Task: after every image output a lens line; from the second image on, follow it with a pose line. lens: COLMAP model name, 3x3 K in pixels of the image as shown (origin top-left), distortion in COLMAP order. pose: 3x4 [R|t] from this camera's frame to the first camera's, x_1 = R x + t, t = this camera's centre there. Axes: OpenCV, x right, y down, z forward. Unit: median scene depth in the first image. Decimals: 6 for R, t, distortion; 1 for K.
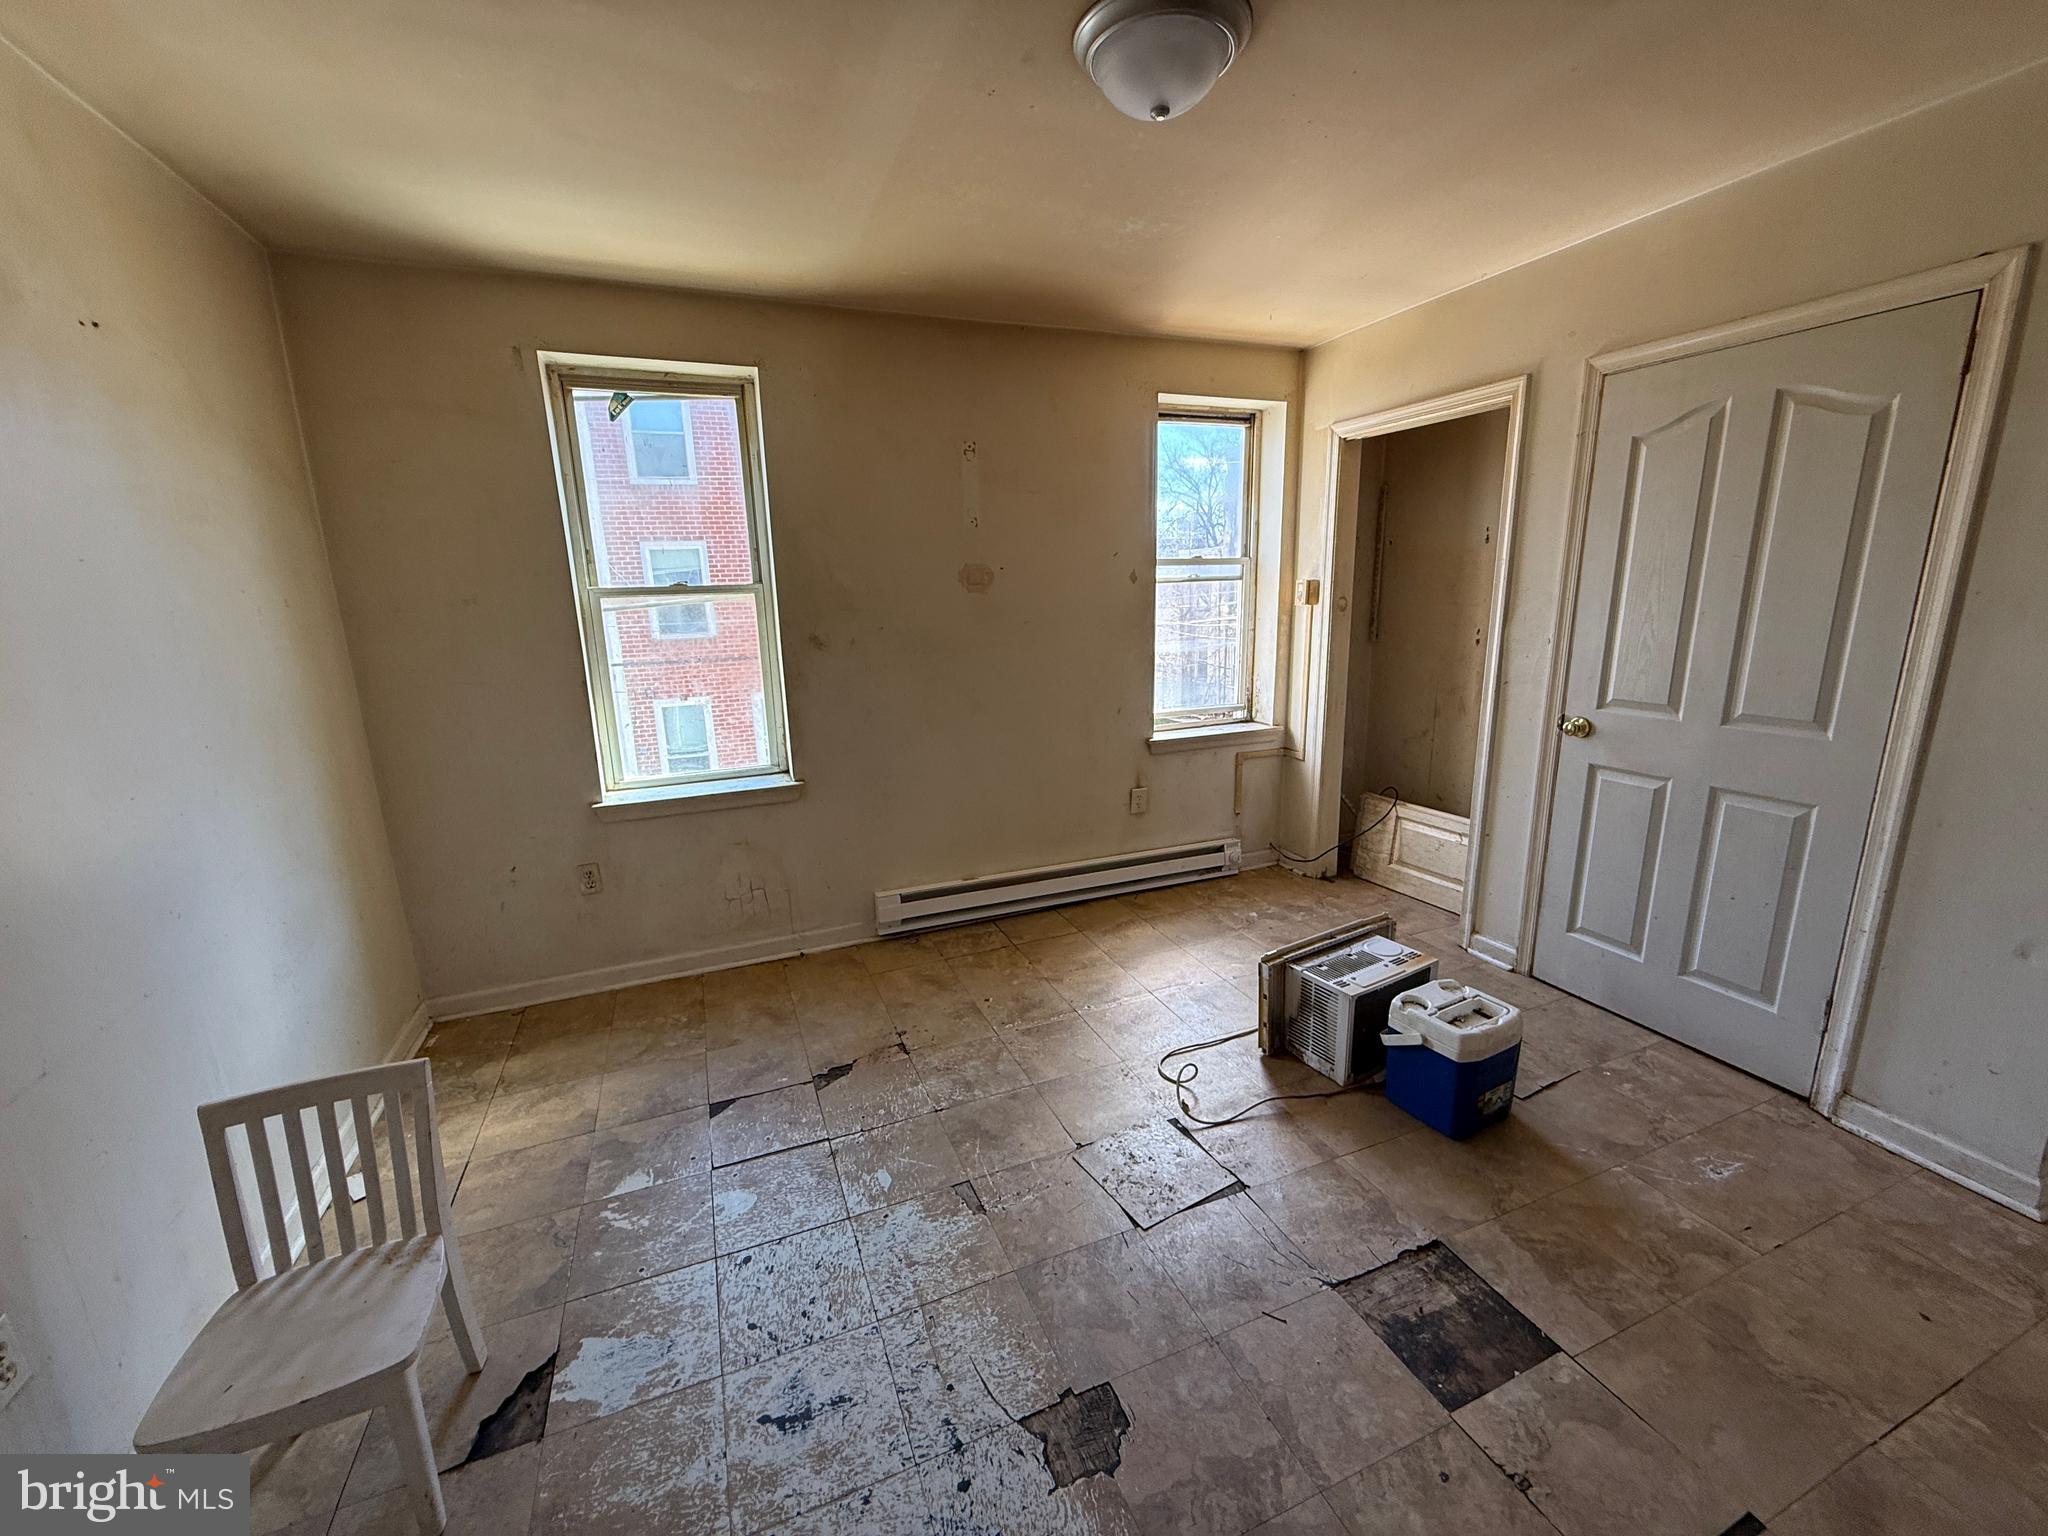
lens RADIAL K [[812.8, 0, 1013.5], [0, 812.8, 766.9], [0, 0, 1]] dist [0.000968, -0.000065]
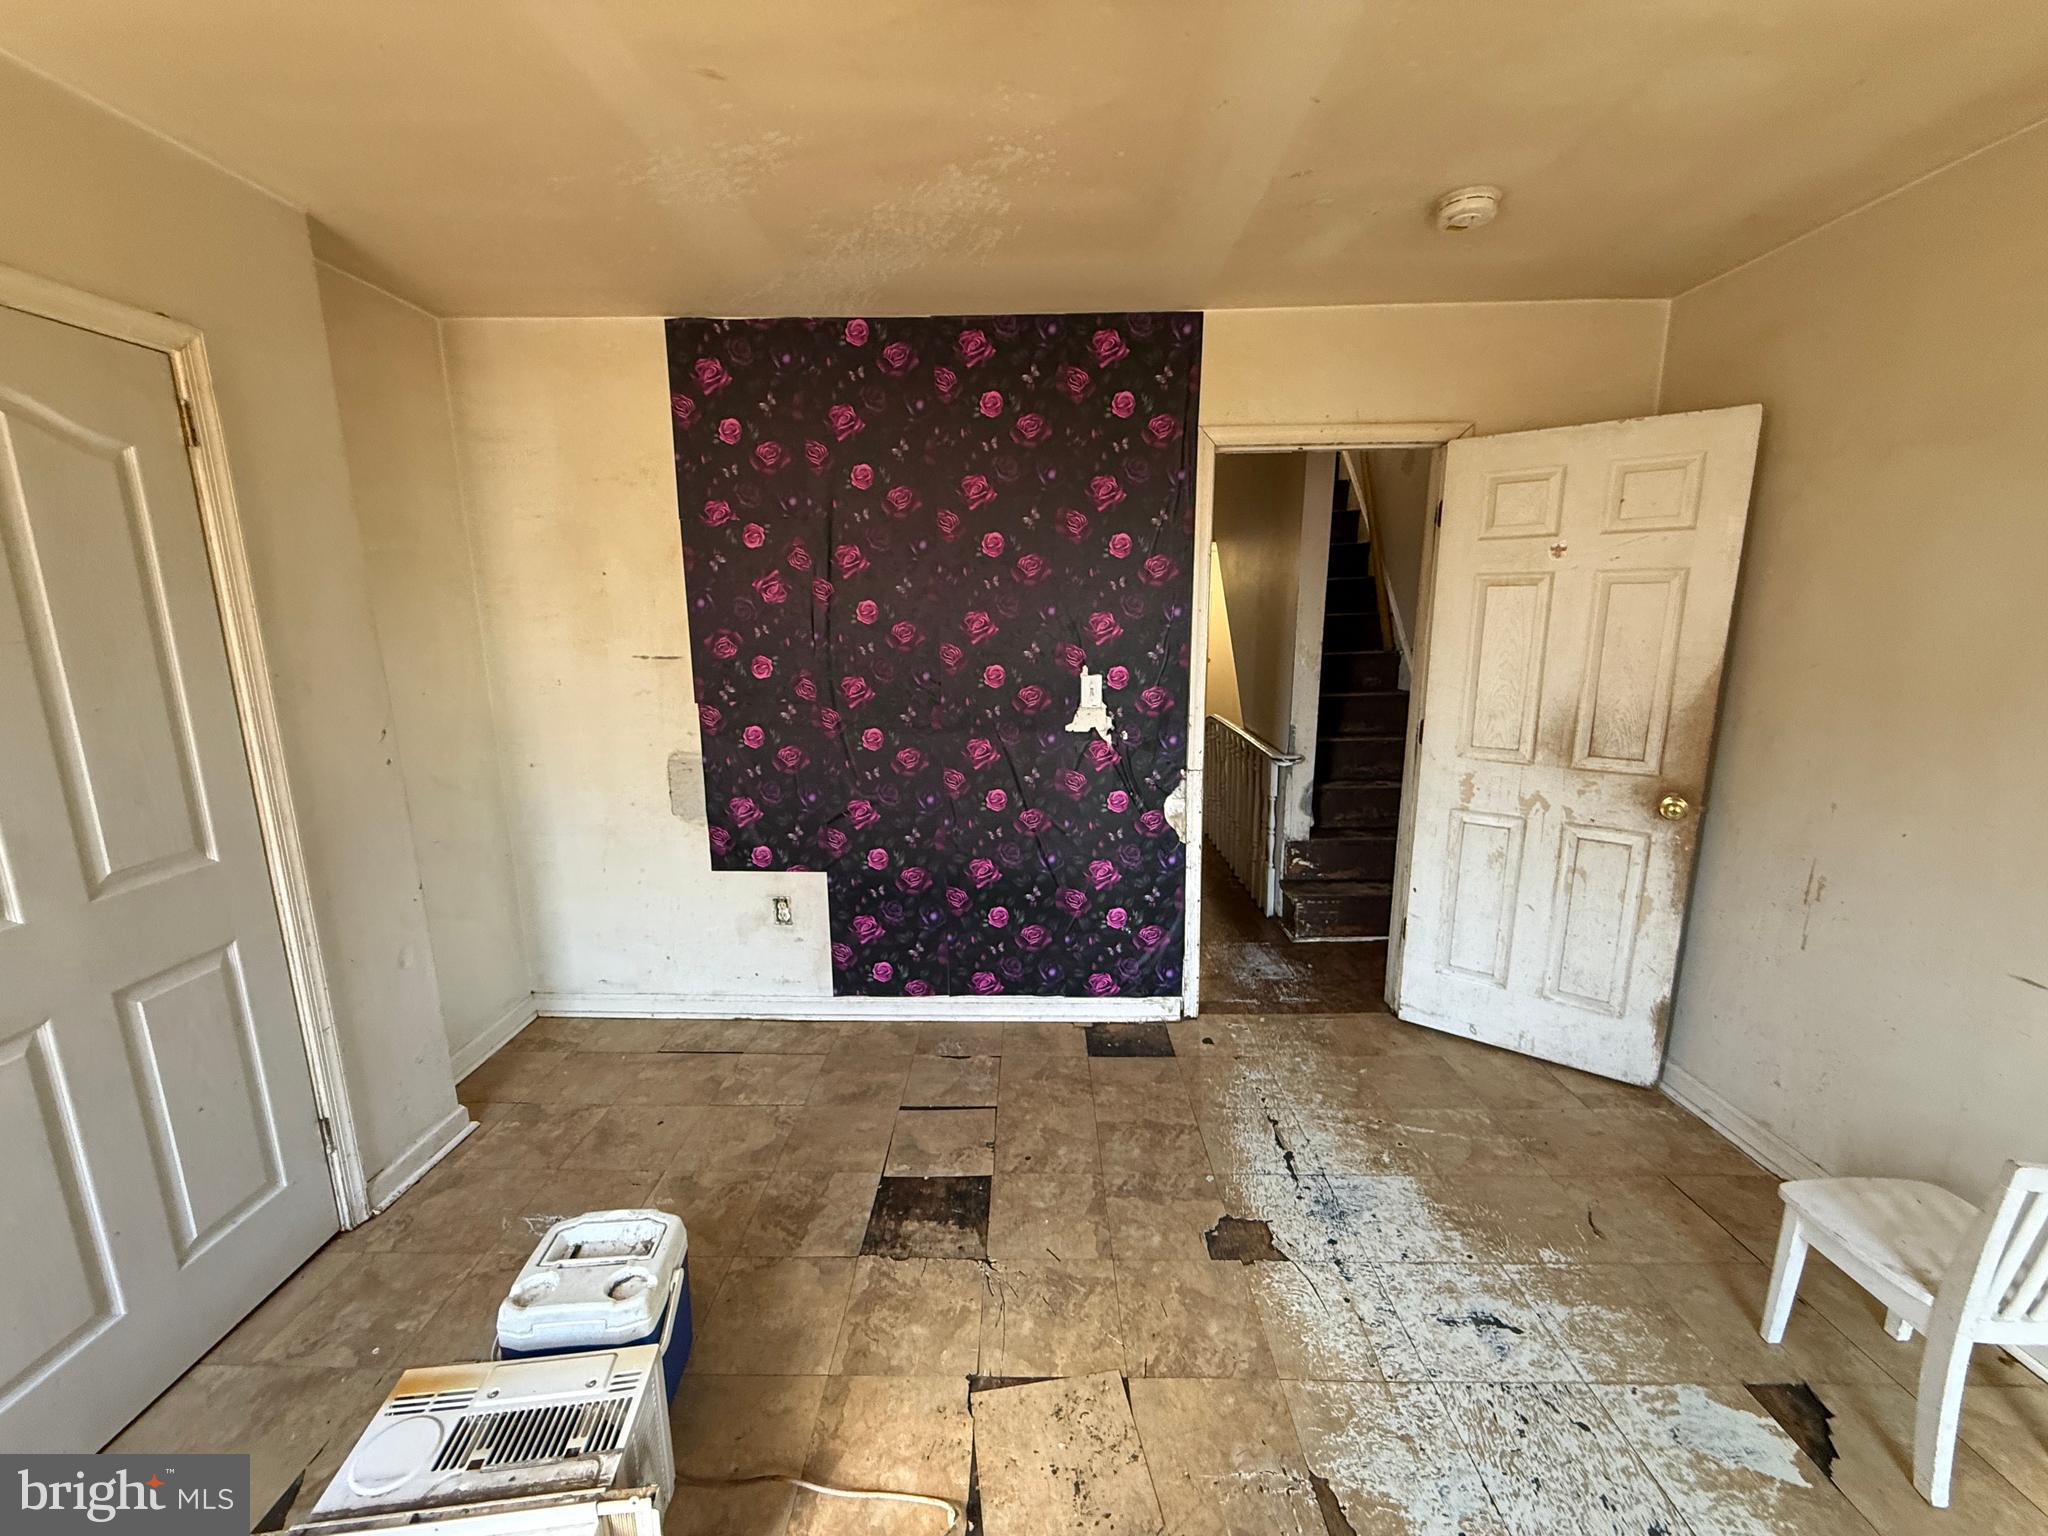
lens RADIAL K [[812.8, 0, 1013.5], [0, 812.8, 766.9], [0, 0, 1]] dist [0.000968, -0.000065]
pose [[-0.919453, -0.039588, 0.391201, -0.056963], [0.122605, 0.916450, 0.380903, -0.415796], [-0.373595, 0.398186, -0.837780, 1.676465]]
